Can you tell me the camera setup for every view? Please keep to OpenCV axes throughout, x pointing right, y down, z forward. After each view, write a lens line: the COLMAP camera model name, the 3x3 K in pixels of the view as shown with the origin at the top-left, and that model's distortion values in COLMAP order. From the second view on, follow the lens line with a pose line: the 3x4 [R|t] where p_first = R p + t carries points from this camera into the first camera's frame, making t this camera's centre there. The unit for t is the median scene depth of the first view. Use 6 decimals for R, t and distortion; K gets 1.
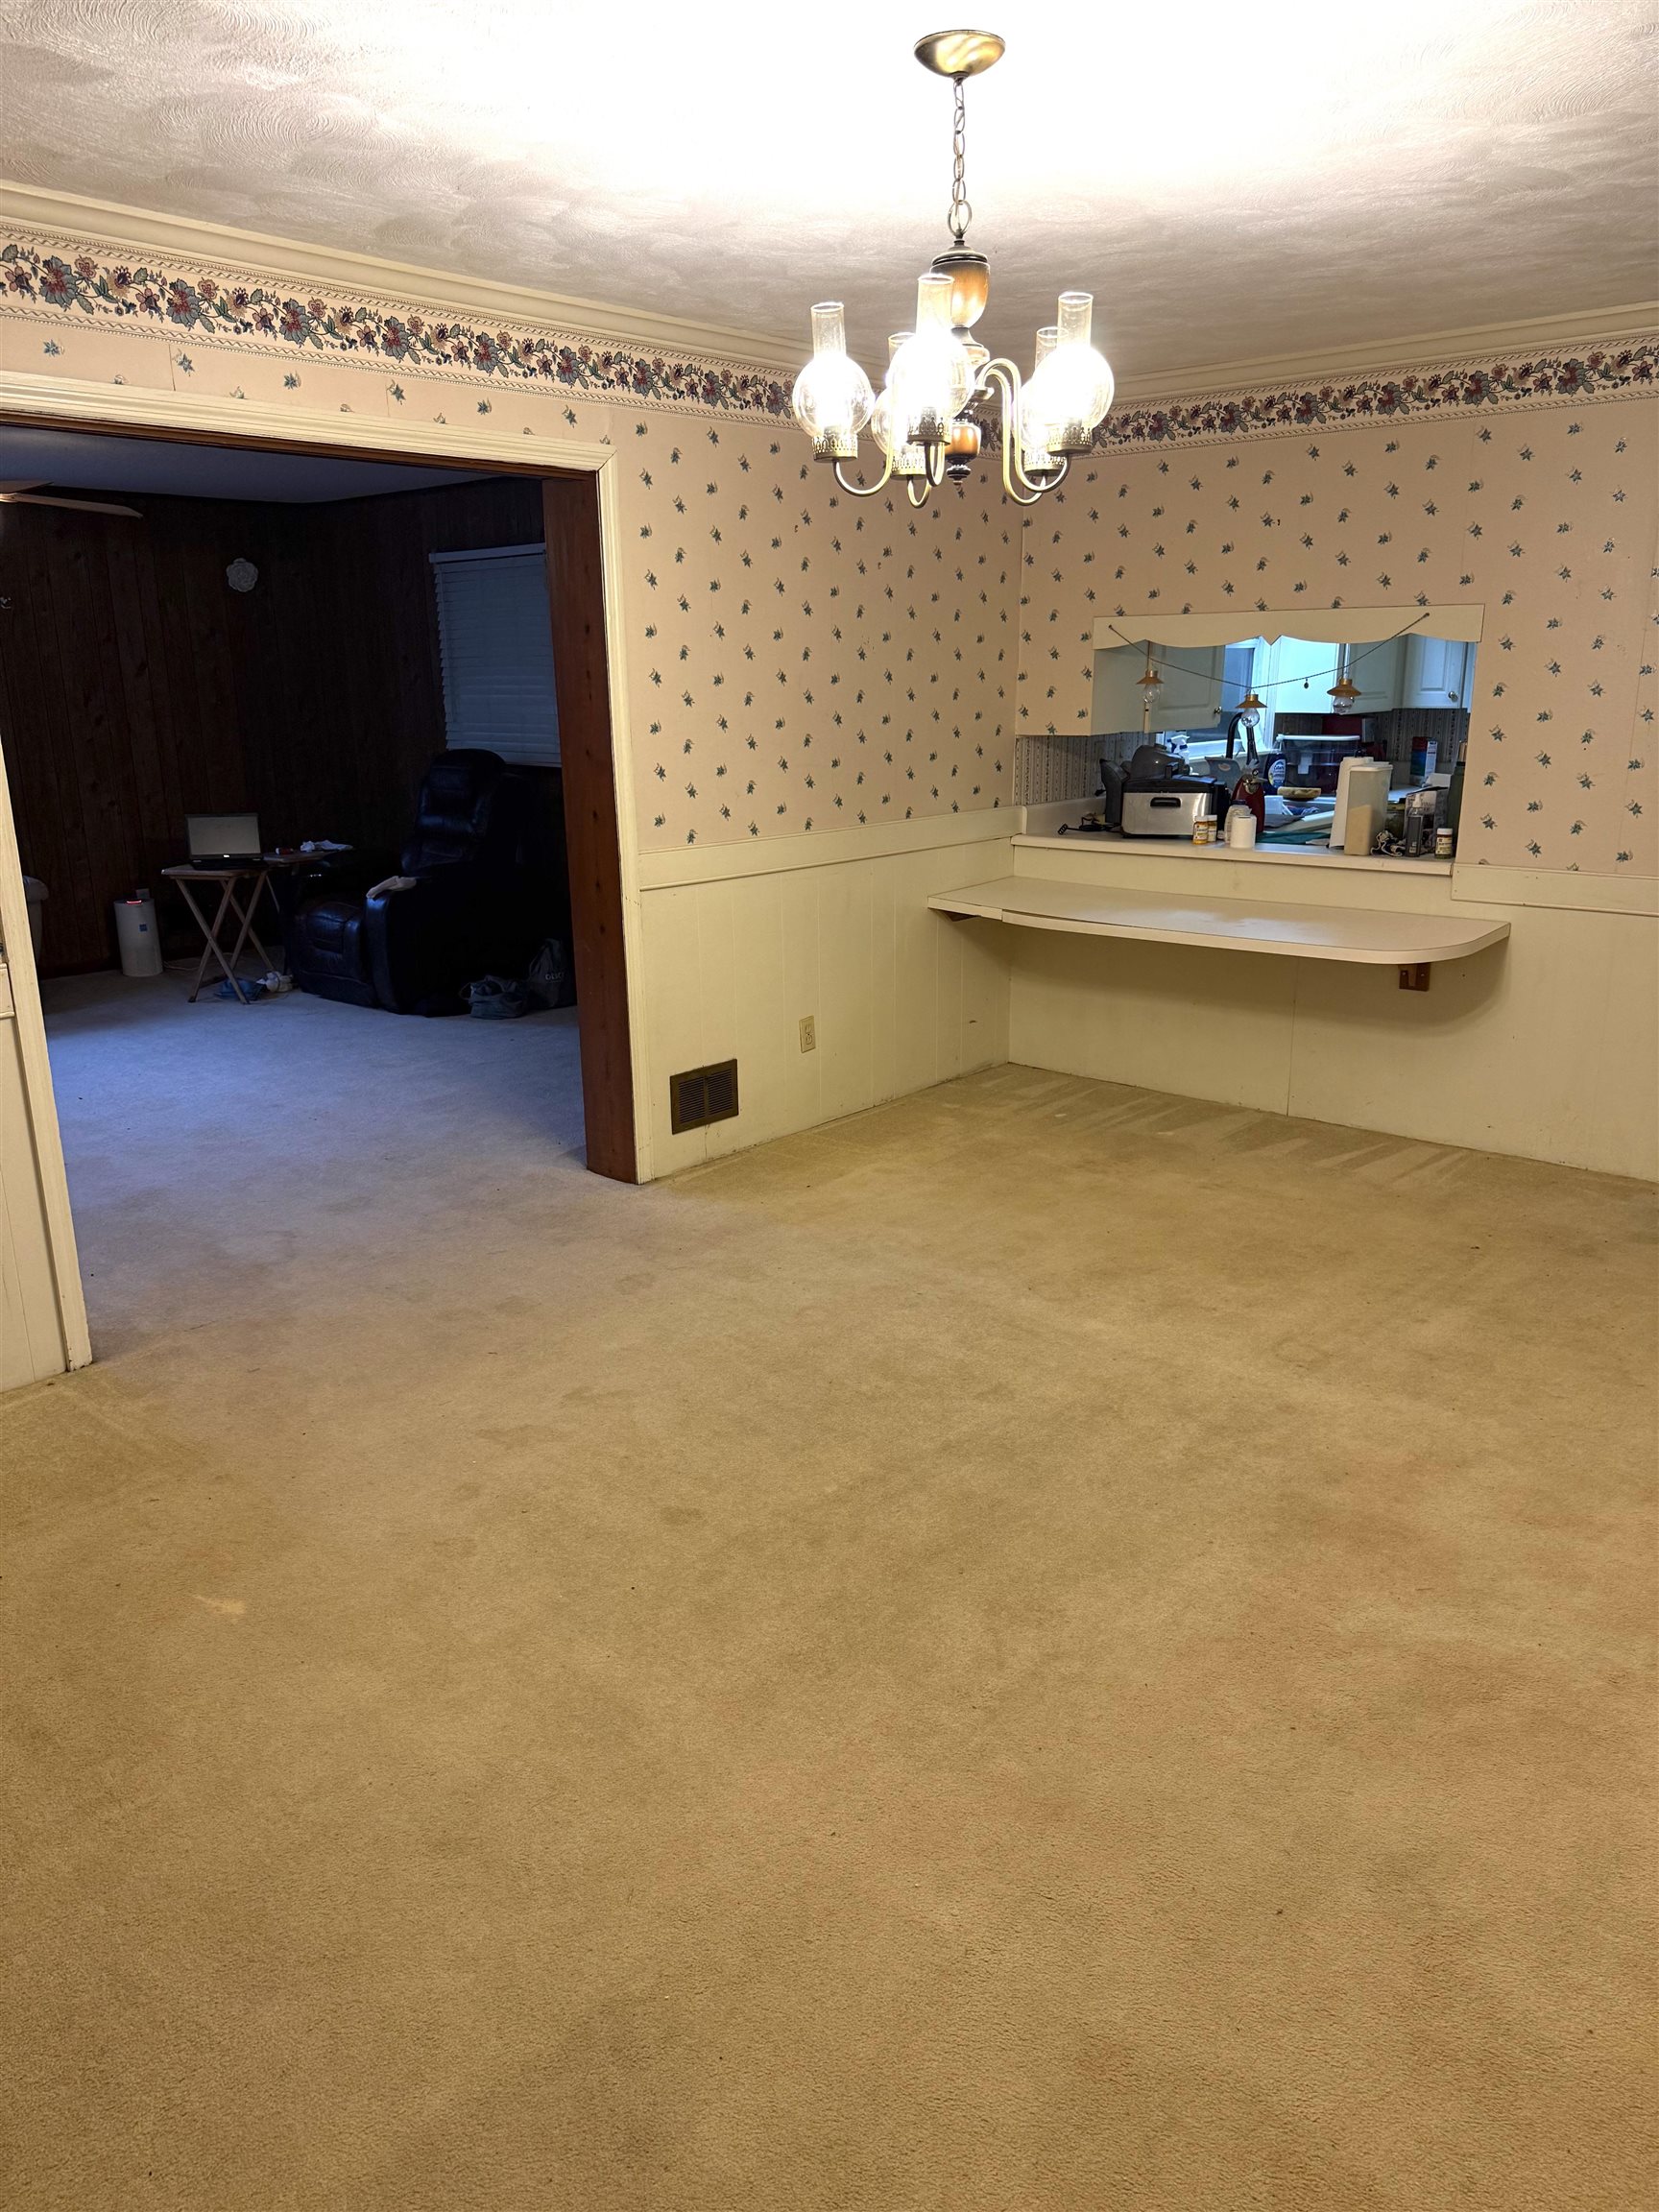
lens RADIAL K [[1555.8, 0, 826.0], [0, 1555.8, 1107.2], [0, 0, 1]] dist [0.004144, -0.008562]
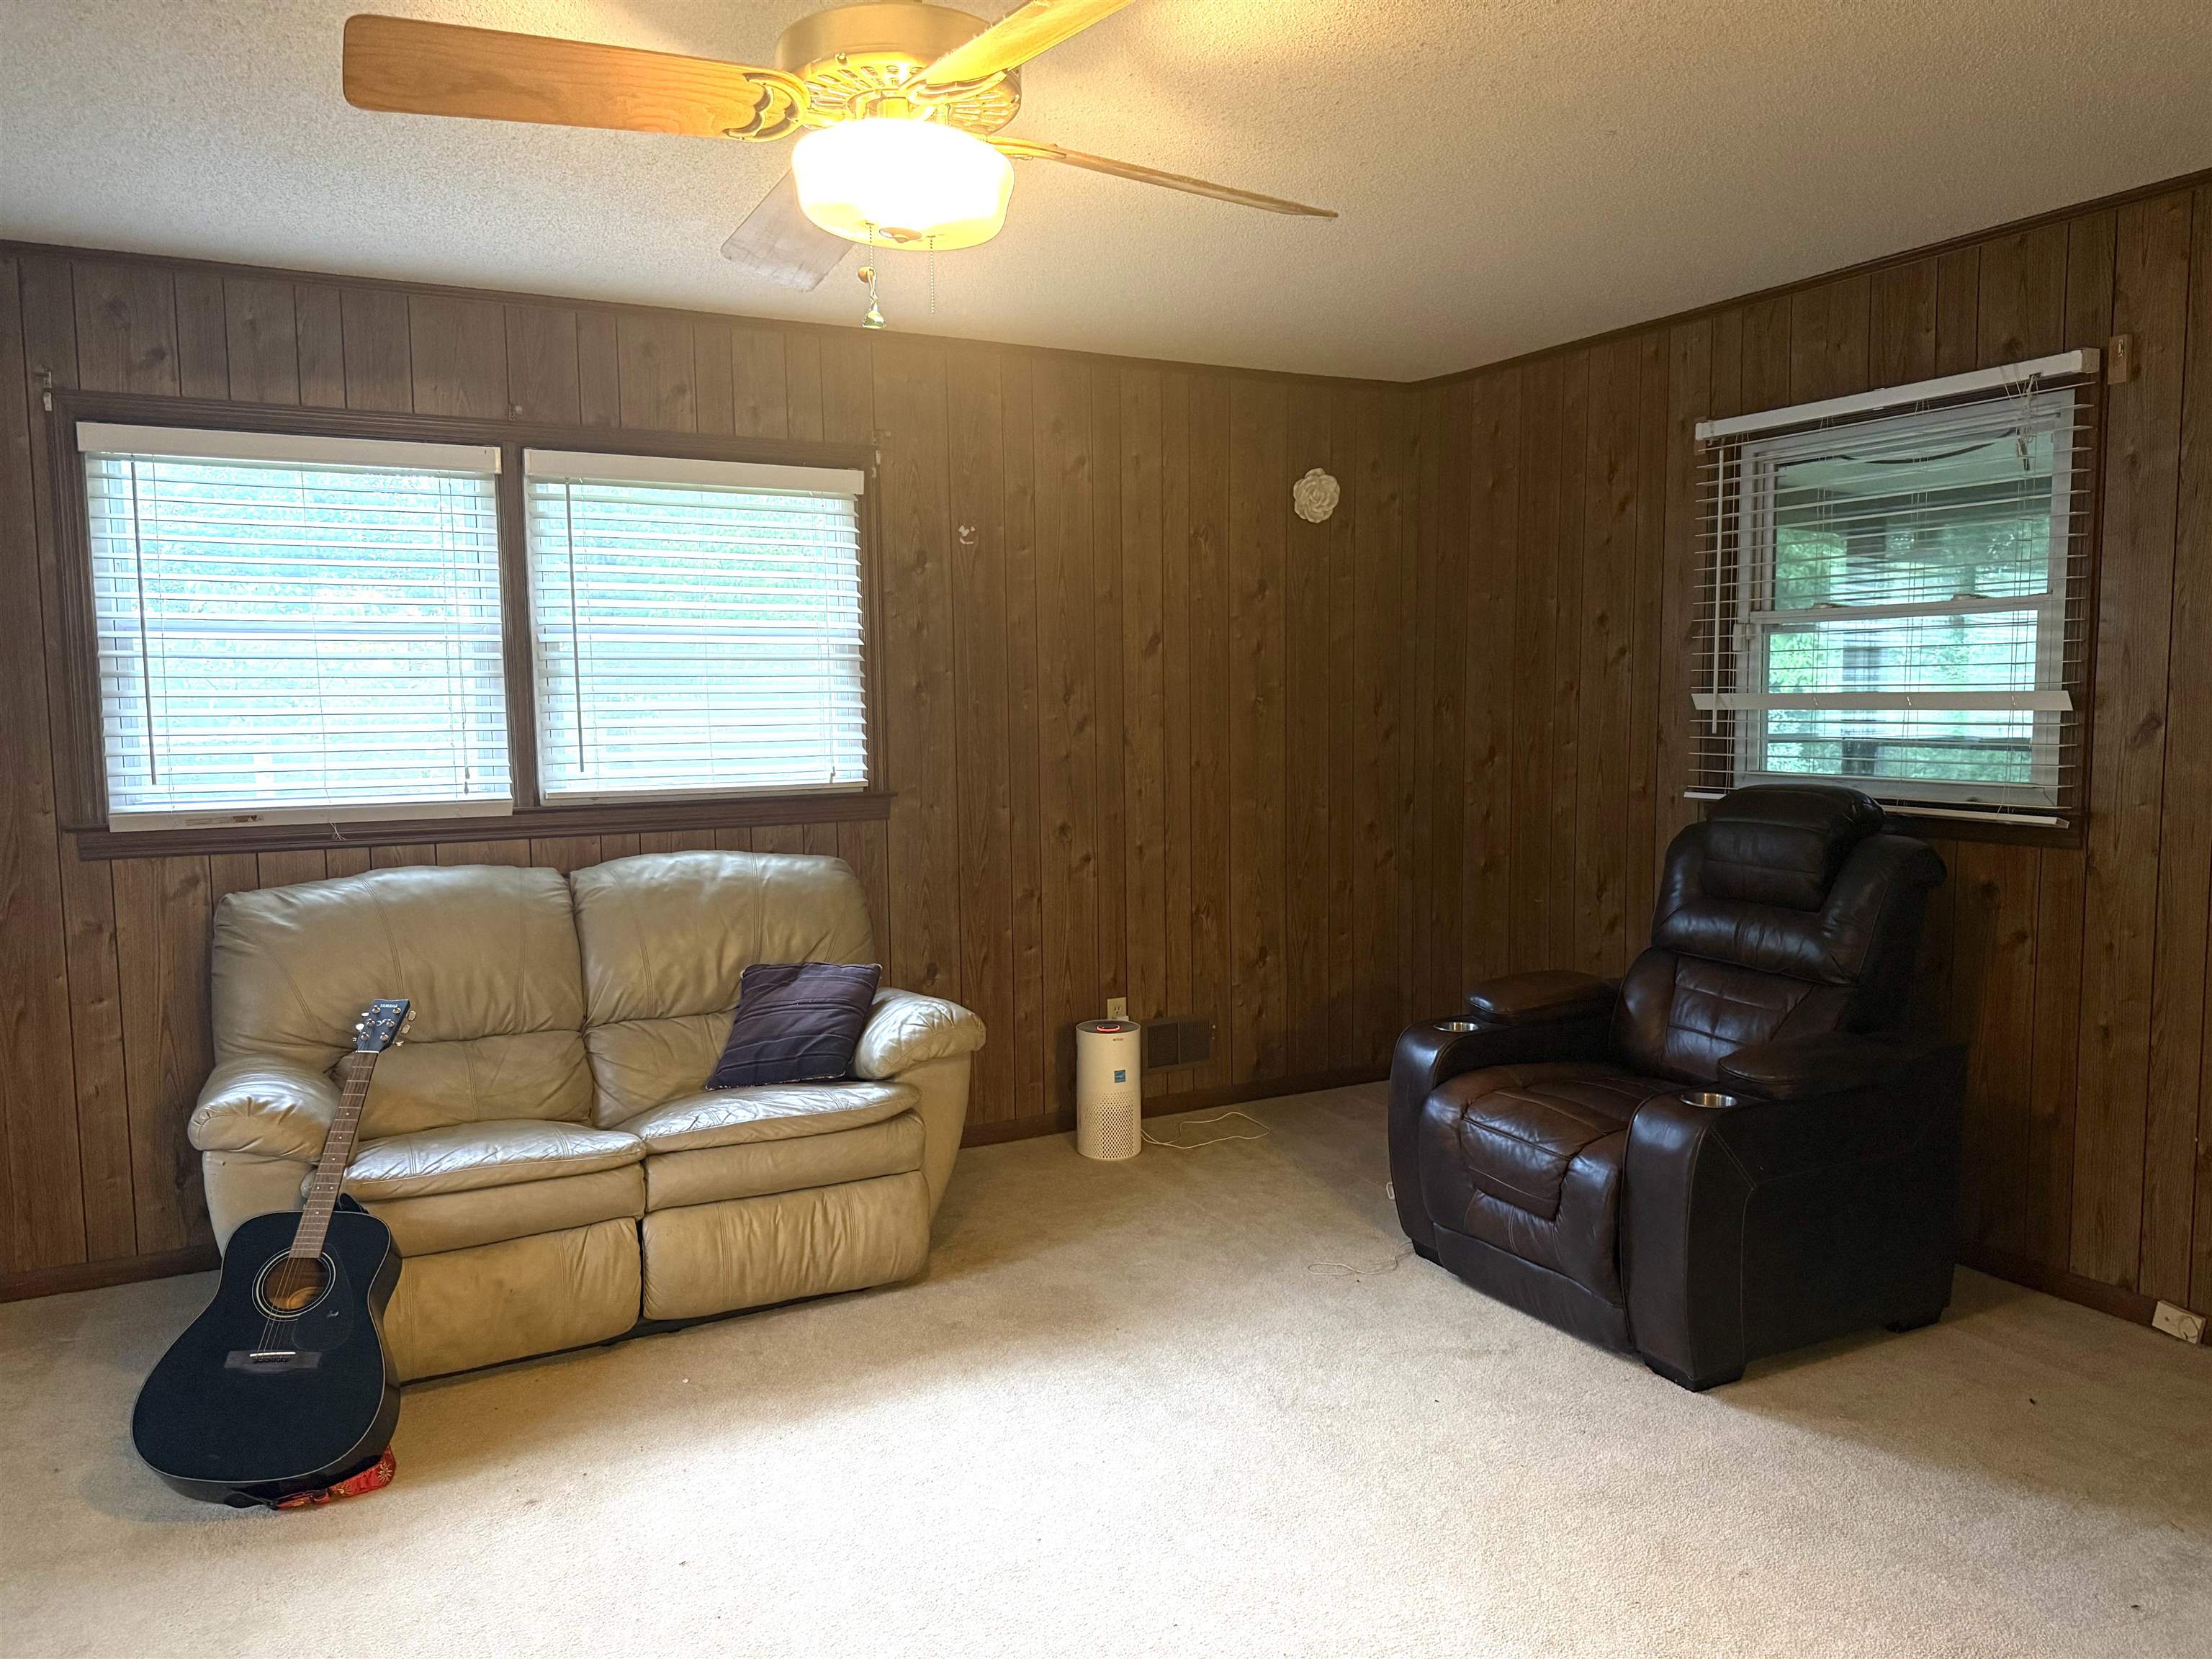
lens RADIAL K [[1555.8, 0, 1105.0], [0, 1555.8, 829.8], [0, 0, 1]] dist [0.004144, -0.008562]
pose [[0.931994, 0.028766, -0.361331, -0.245079], [-0.093498, 0.982191, -0.162969, -0.113063], [0.350208, 0.185670, 0.918086, 0.466003]]
